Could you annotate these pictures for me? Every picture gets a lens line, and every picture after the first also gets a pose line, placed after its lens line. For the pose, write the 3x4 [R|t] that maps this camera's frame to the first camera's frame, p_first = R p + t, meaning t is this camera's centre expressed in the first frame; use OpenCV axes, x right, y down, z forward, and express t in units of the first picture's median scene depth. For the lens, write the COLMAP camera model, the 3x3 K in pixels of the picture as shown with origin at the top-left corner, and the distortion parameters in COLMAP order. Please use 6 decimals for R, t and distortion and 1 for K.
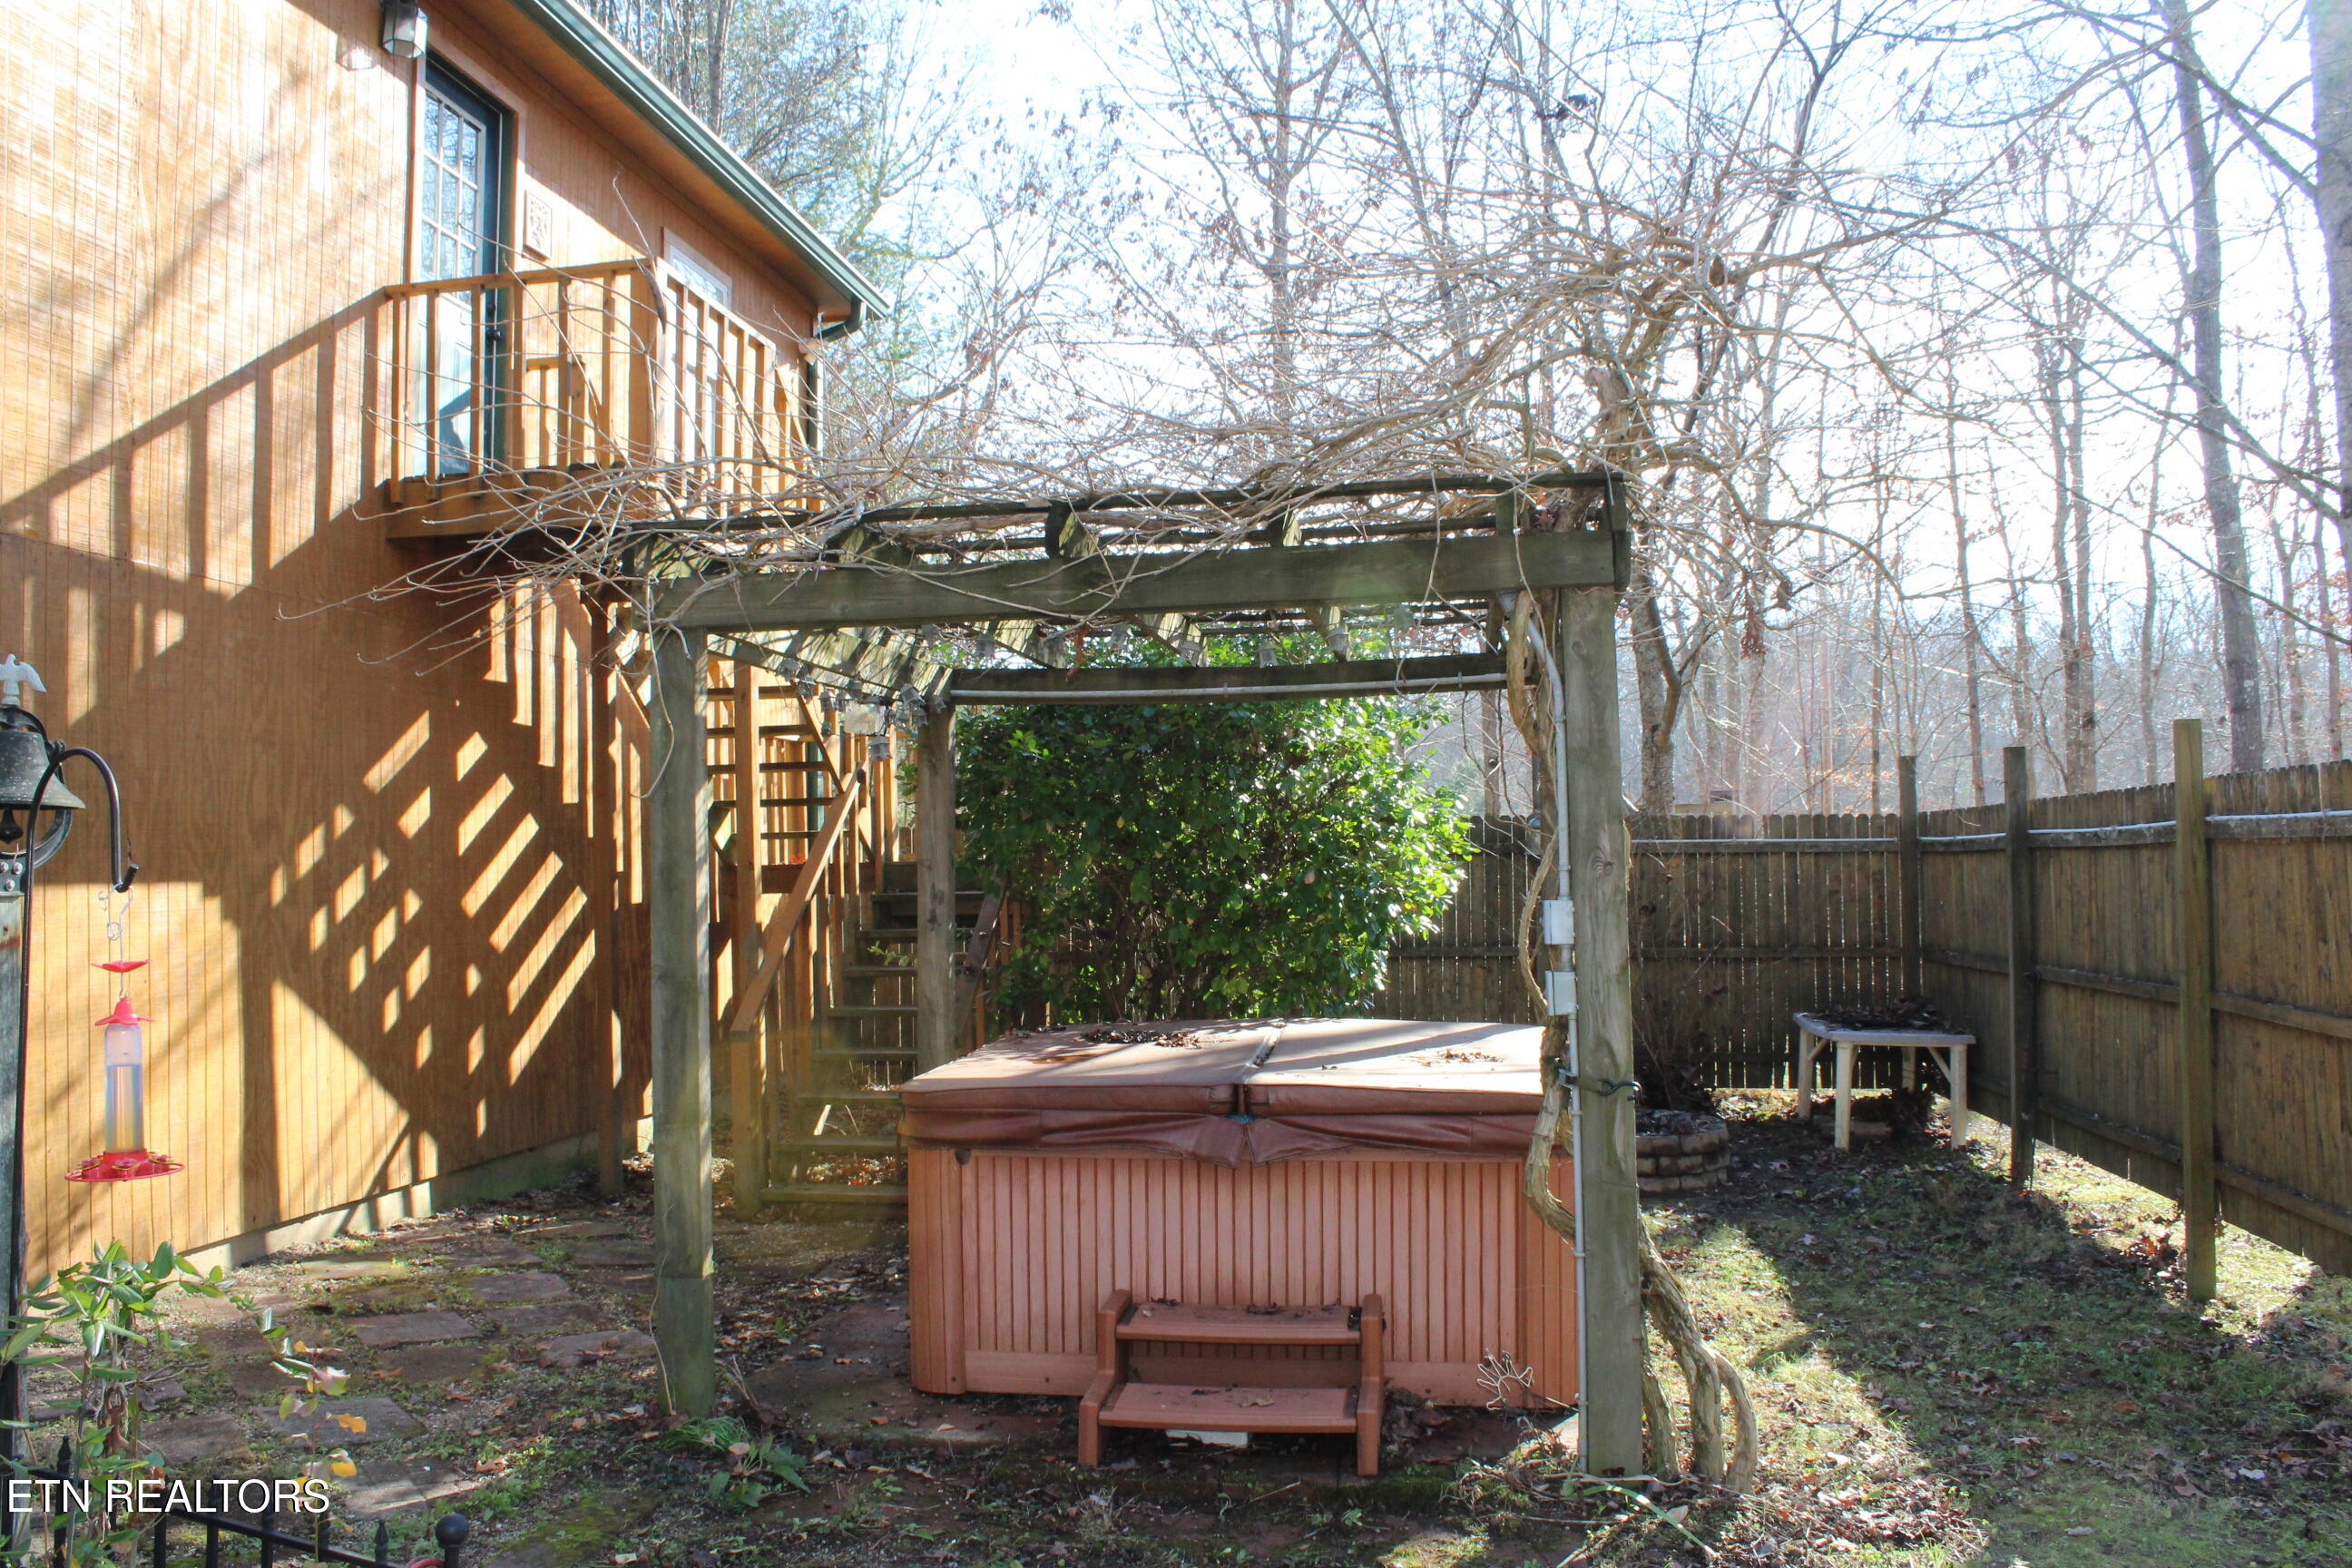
lens RADIAL K [[1948.6, 0, 1175.6], [0, 1948.6, 785.0], [0, 0, 1]] dist [-0.158430, 0.129004]
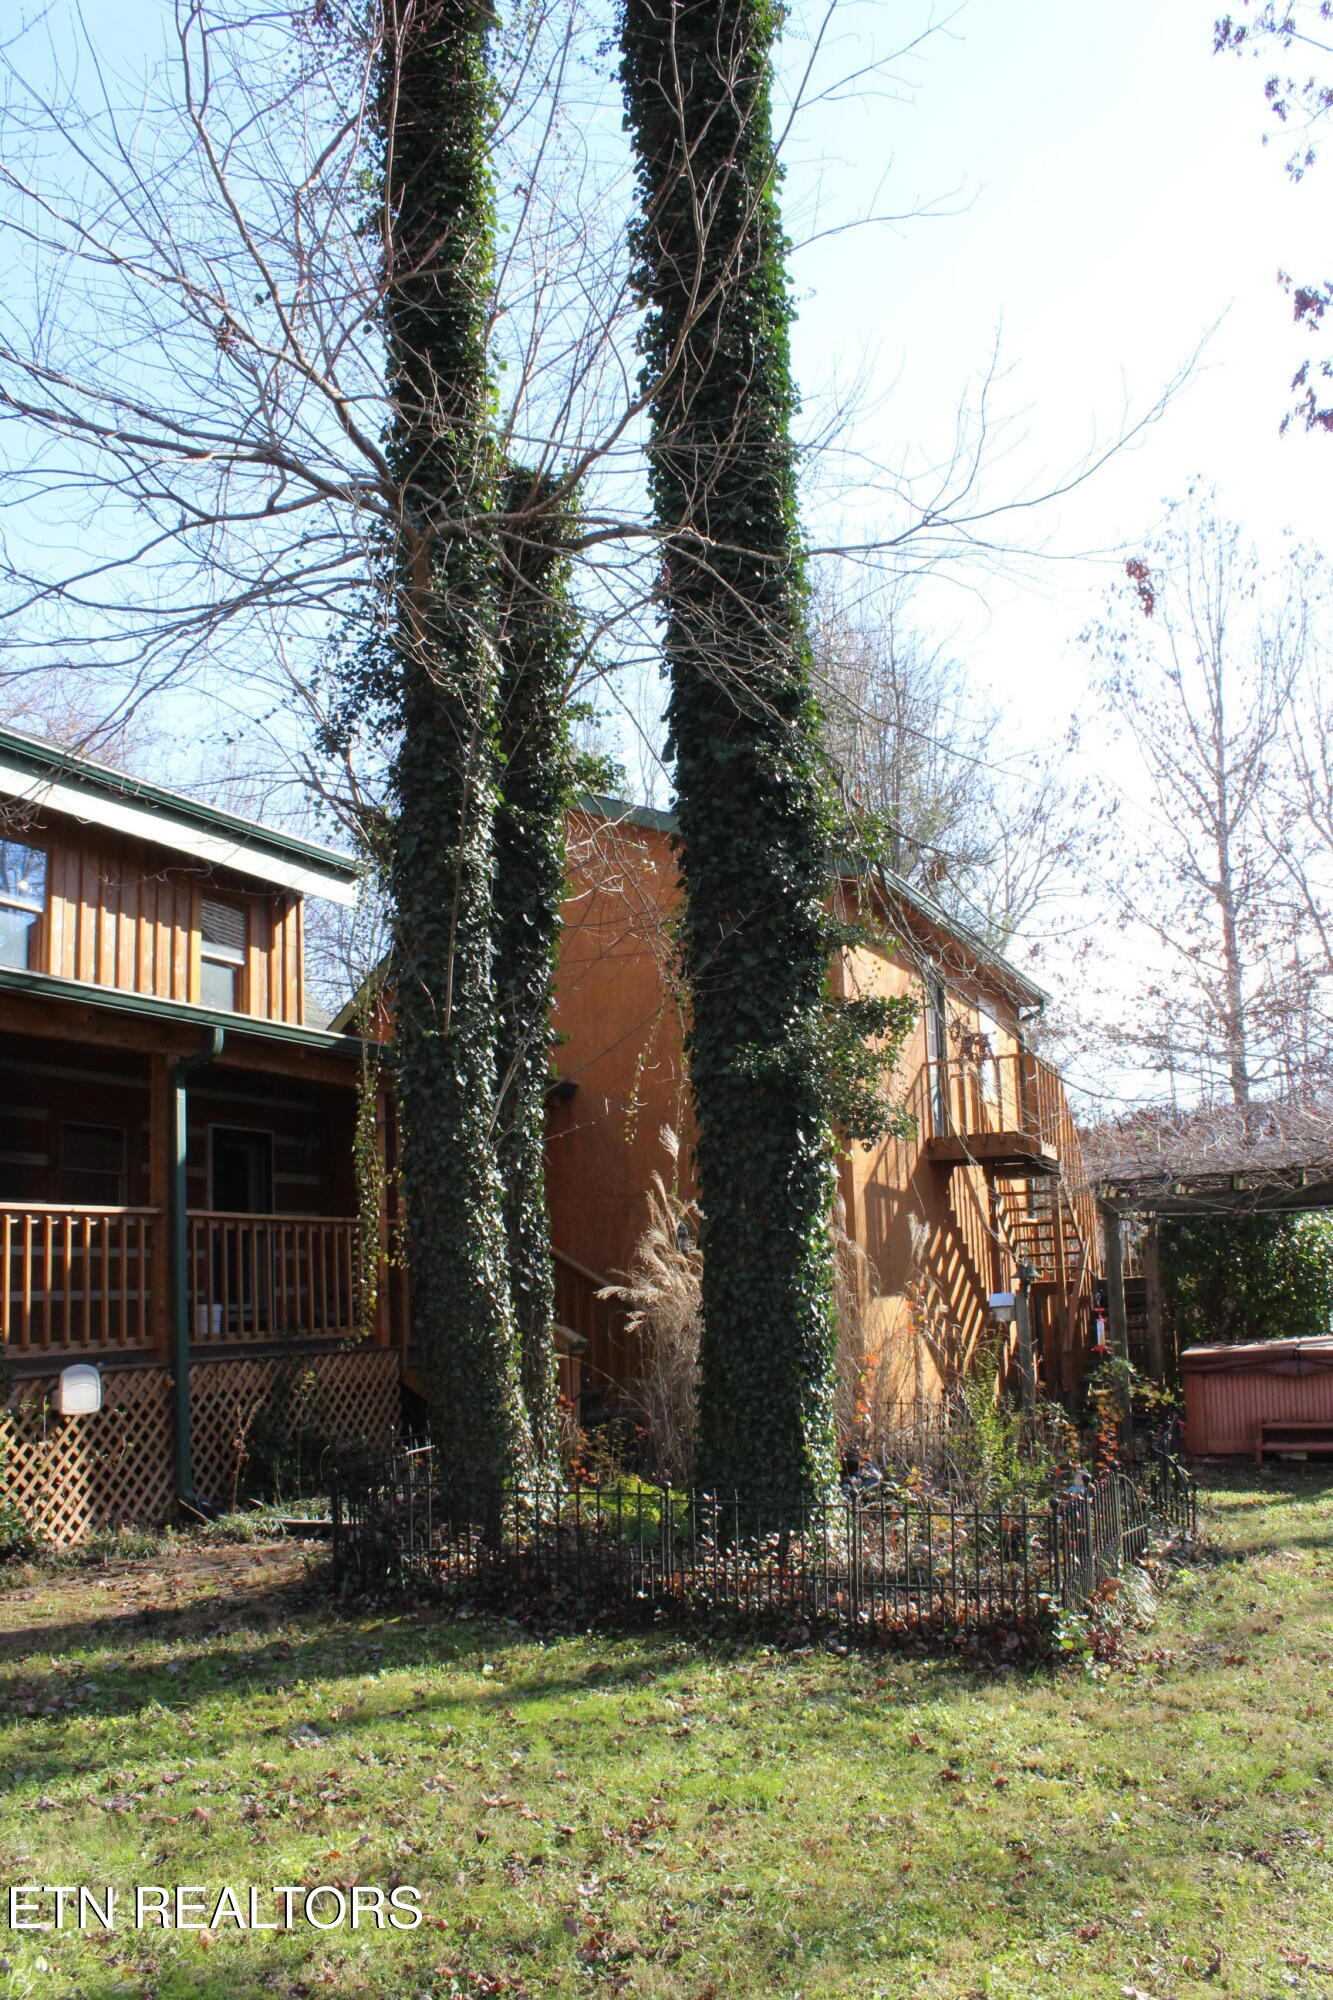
lens RADIAL K [[1657.0, 0, 654.4], [0, 1657.0, 998.9], [0, 0, 1]] dist [-0.158430, 0.129004]
pose [[0.963429, -0.056363, -0.261969, -0.056422], [0.023653, 0.991700, -0.126378, -0.023625], [0.266918, 0.115560, 0.956766, -0.413941]]
